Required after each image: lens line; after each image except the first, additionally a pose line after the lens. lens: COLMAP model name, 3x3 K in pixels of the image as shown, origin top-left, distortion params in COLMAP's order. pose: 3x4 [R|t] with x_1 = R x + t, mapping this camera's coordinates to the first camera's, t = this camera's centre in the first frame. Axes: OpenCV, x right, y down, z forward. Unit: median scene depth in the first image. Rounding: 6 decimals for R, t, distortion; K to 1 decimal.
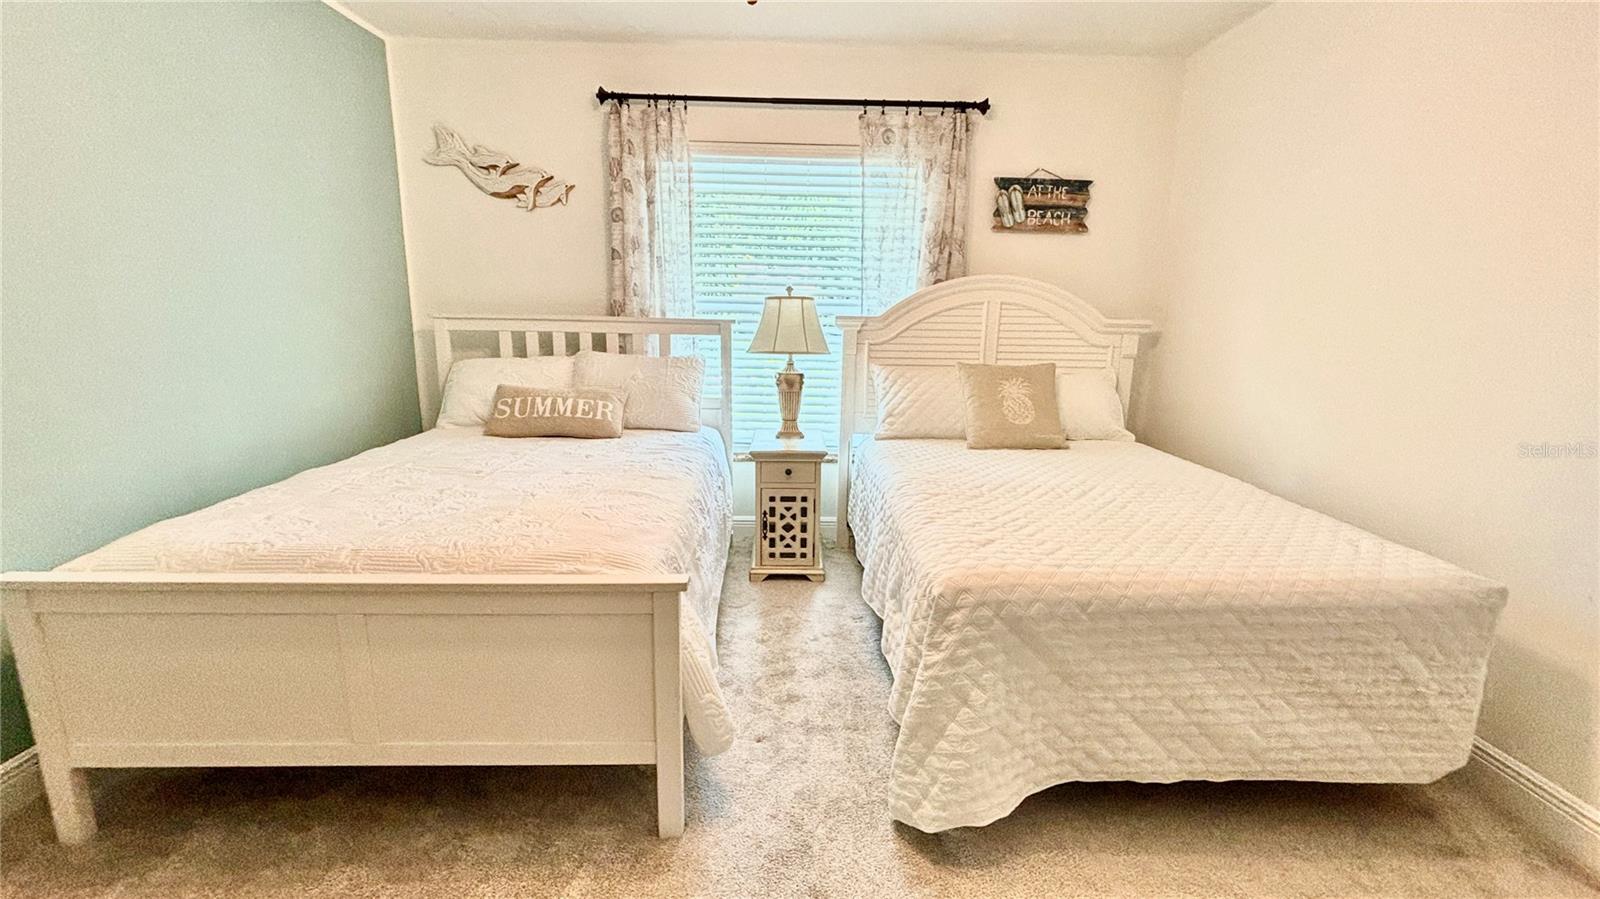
lens RADIAL K [[672.4, 0, 800.0], [0, 672.4, 449.5], [0, 0, 1]] dist [0.025583, -0.000270]
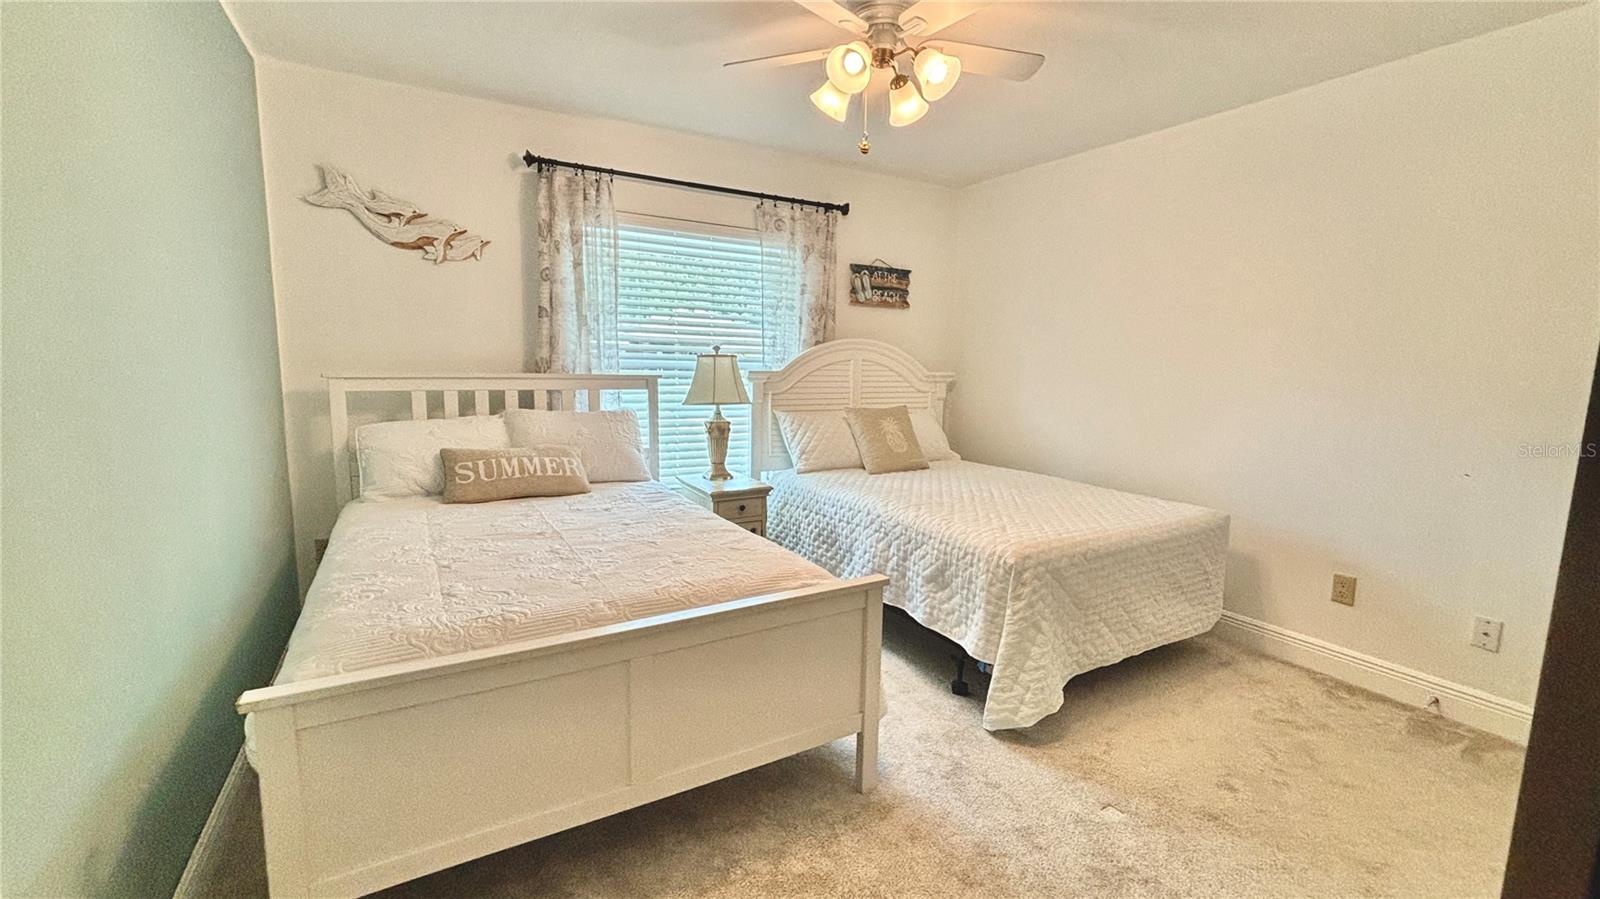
lens RADIAL K [[657.9, 0, 812.5], [0, 657.9, 452.3], [0, 0, 1]] dist [0.032957, -0.000282]
pose [[0.876804, -0.068691, 0.475915, -0.407461], [0.097441, 0.994591, -0.035966, -0.007697], [-0.470871, 0.077909, 0.878755, -0.039154]]
